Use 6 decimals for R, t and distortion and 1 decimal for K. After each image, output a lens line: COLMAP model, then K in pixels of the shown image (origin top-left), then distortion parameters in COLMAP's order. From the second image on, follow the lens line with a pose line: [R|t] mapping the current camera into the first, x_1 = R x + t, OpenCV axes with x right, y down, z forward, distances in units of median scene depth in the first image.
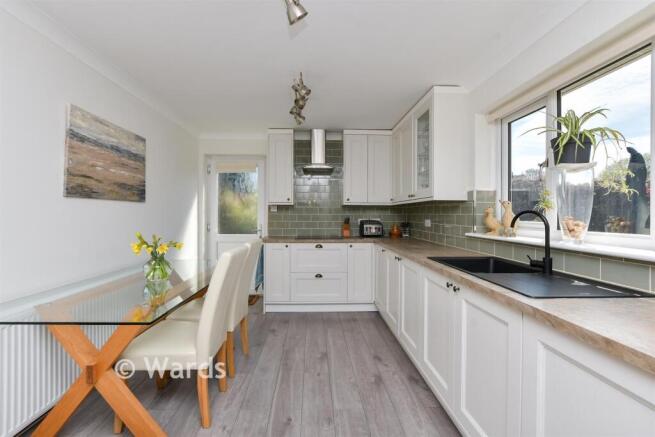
lens RADIAL K [[293.9, 0, 327.5], [0, 293.9, 218.5], [0, 0, 1]] dist [0.001560, 0.000289]
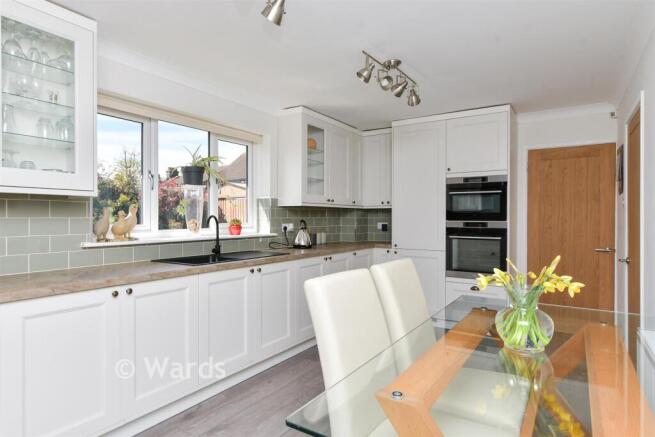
lens RADIAL K [[377.2, 0, 327.5], [0, 377.2, 218.5], [0, 0, 1]] dist [0.000504, 0.000064]
pose [[-0.817812, 0.000830, 0.575485, -0.833734], [0.007078, 0.999938, 0.008615, -0.024932], [-0.575442, 0.011118, -0.817767, 2.121359]]
